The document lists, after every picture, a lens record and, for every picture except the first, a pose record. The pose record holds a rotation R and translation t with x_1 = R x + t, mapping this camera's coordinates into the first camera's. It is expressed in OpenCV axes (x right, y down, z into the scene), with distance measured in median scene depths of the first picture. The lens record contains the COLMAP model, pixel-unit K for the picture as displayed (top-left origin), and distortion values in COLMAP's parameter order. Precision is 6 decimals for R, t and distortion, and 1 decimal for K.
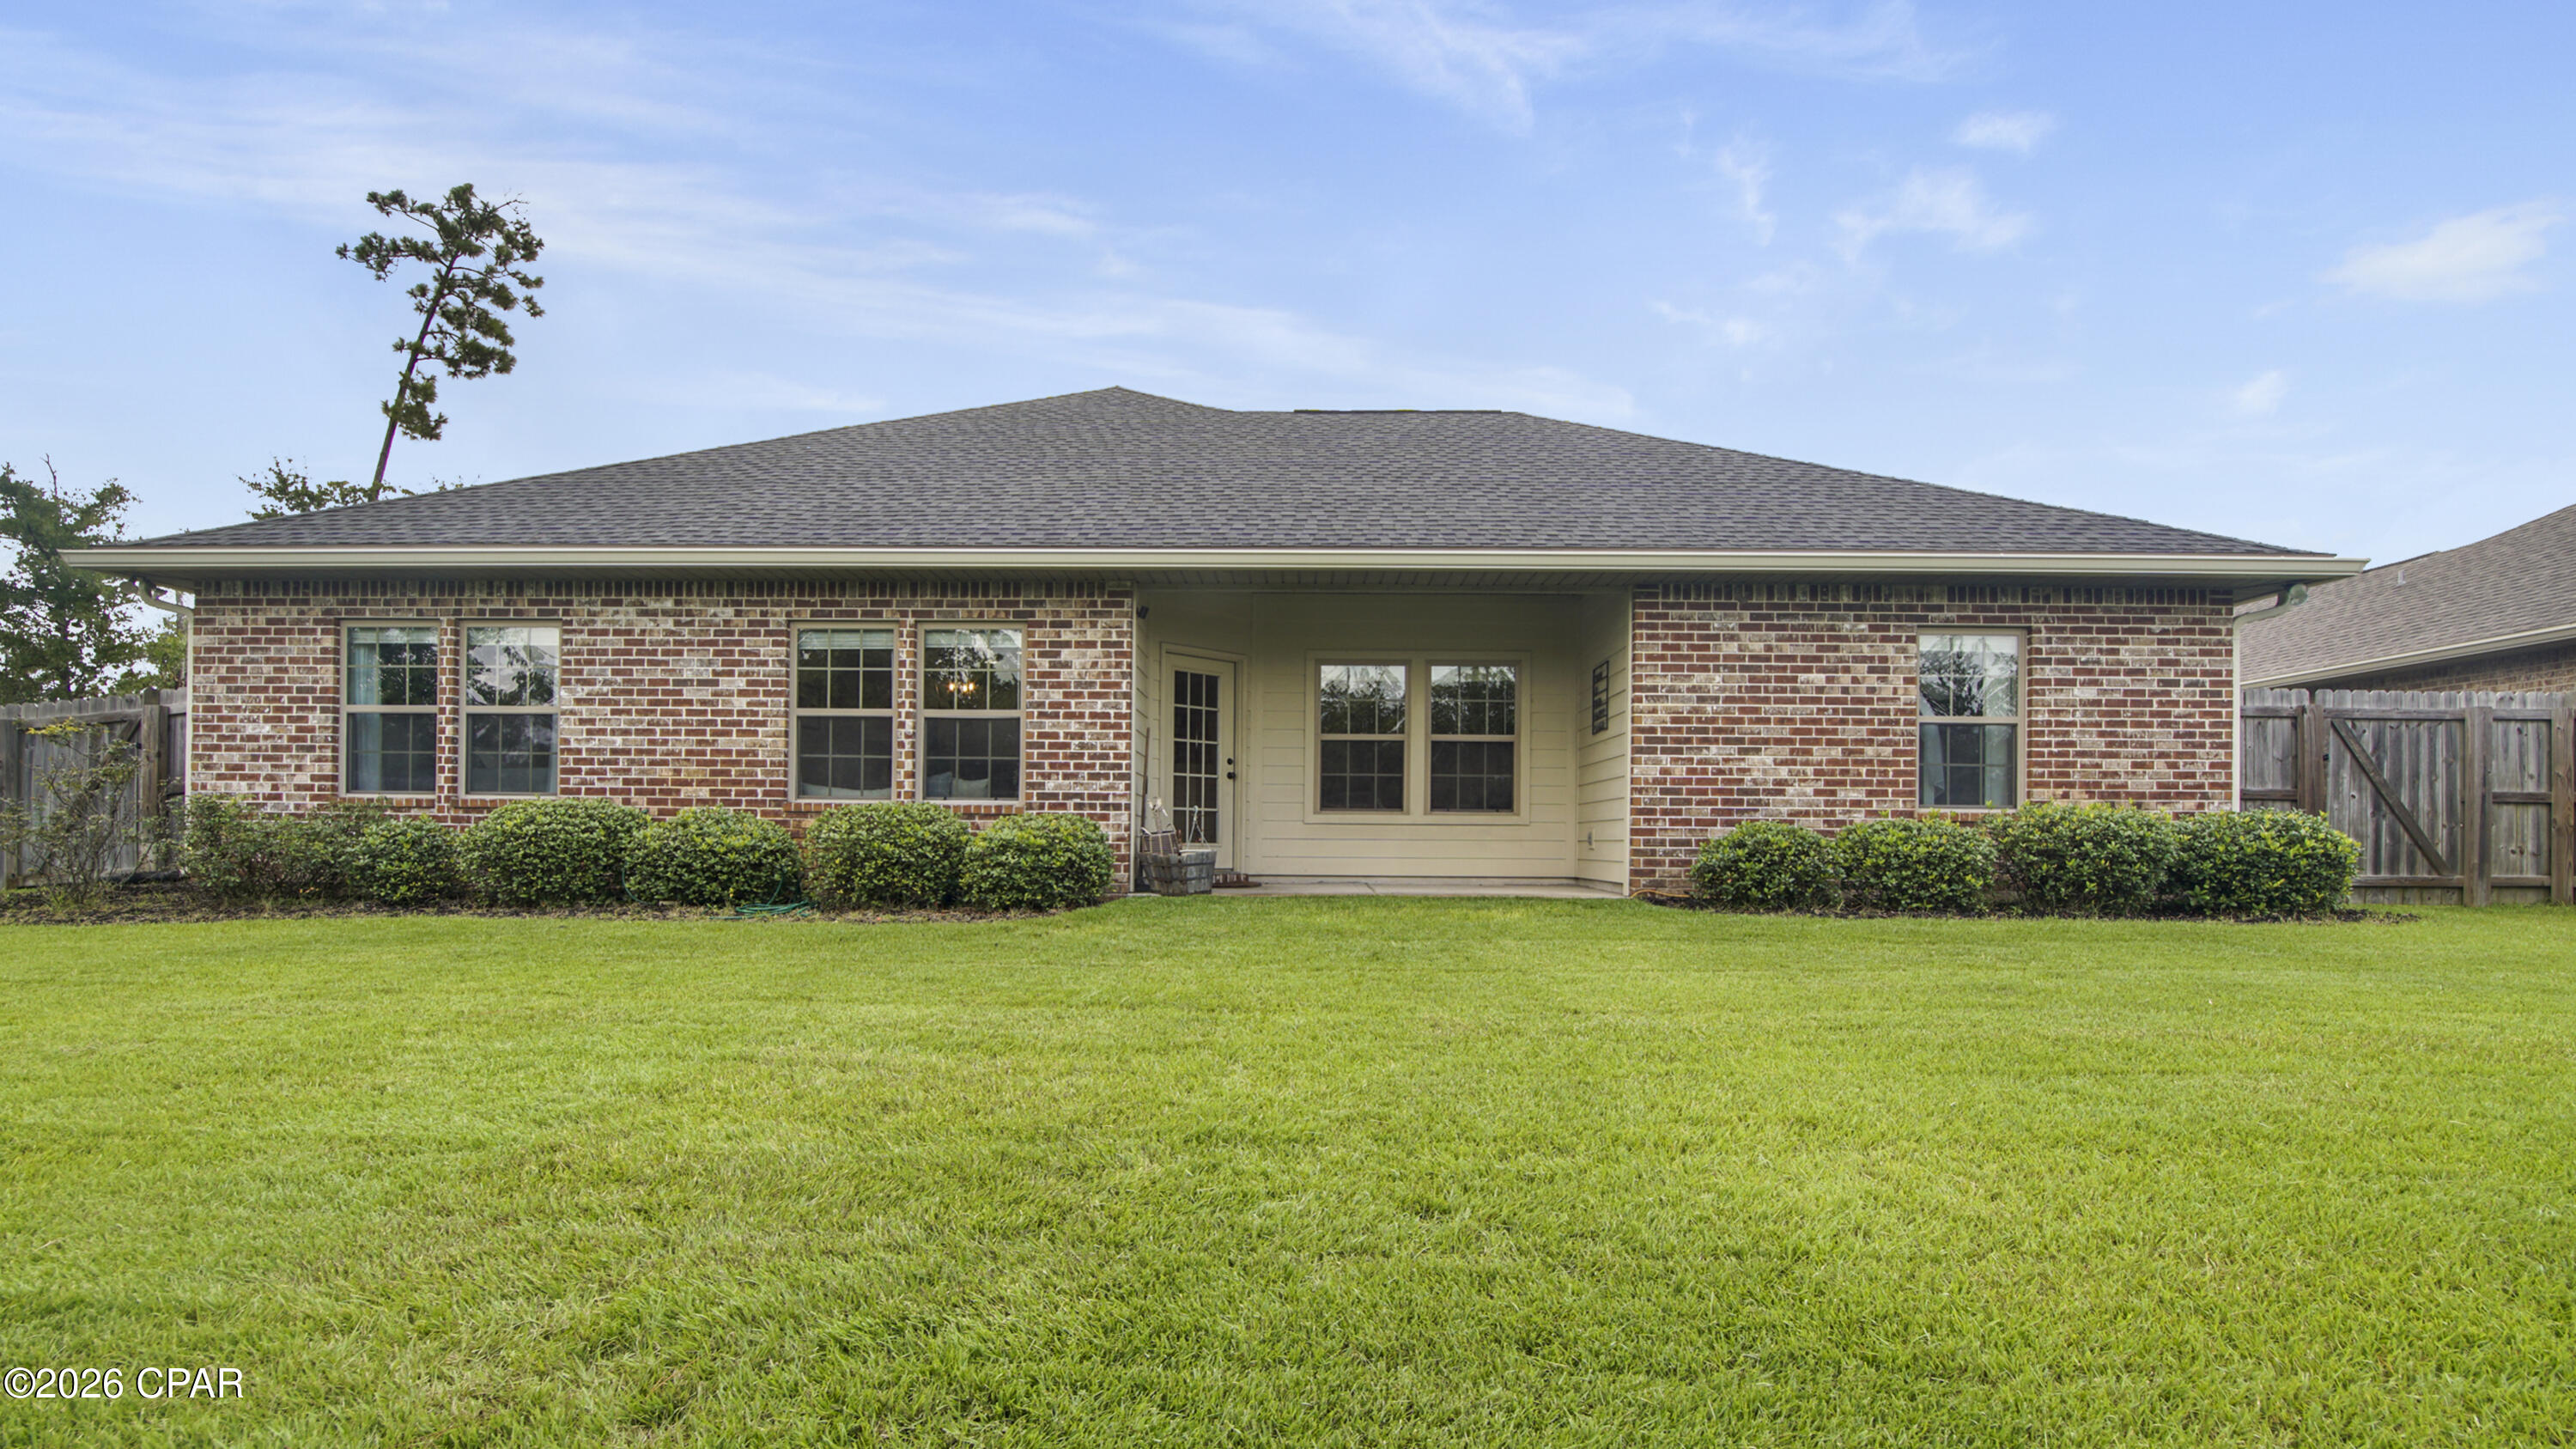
lens RADIAL K [[1156.8, 0, 1291.2], [0, 1156.8, 824.5], [0, 0, 1]] dist [-0.022239, 0.000041]
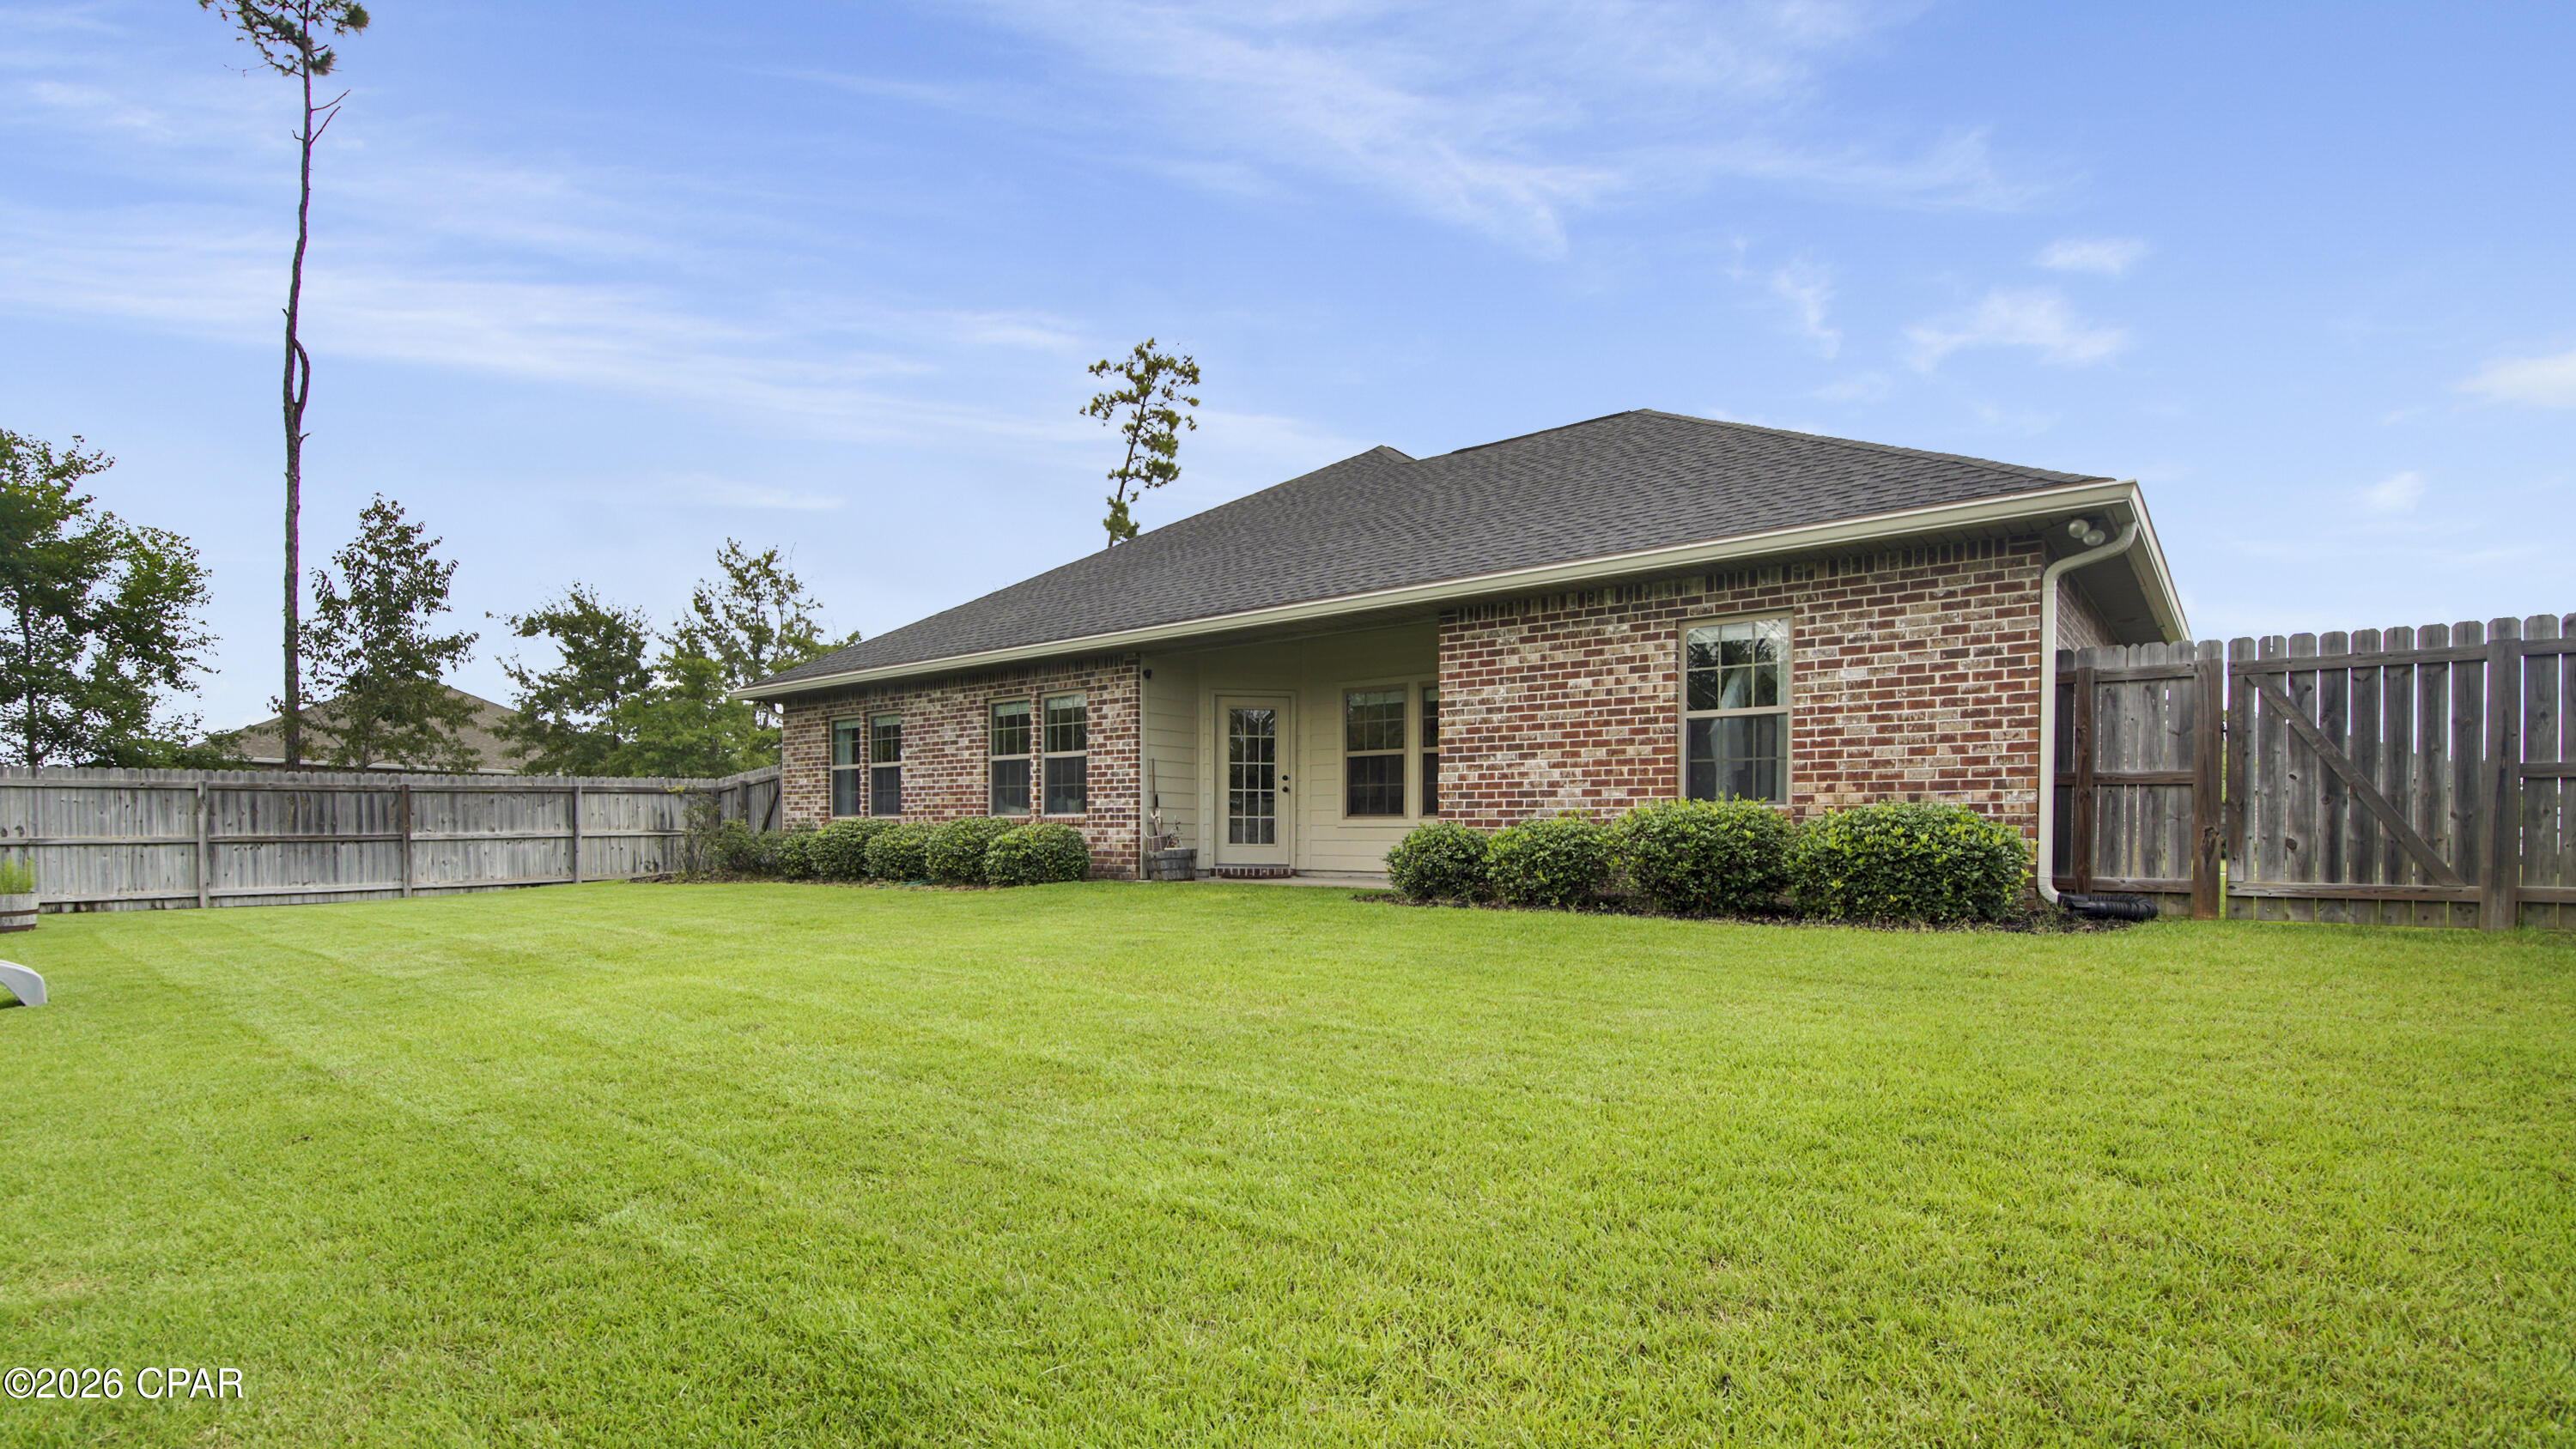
lens RADIAL K [[1168.9, 0, 1200.8], [0, 1168.9, 863.5], [0, 0, 1]] dist [-0.025150, 0.003251]
pose [[0.775845, 0.008227, -0.630870, 0.796710], [0.009967, 0.999630, 0.025294, 0.005488], [0.630845, -0.025912, 0.775476, -0.032663]]
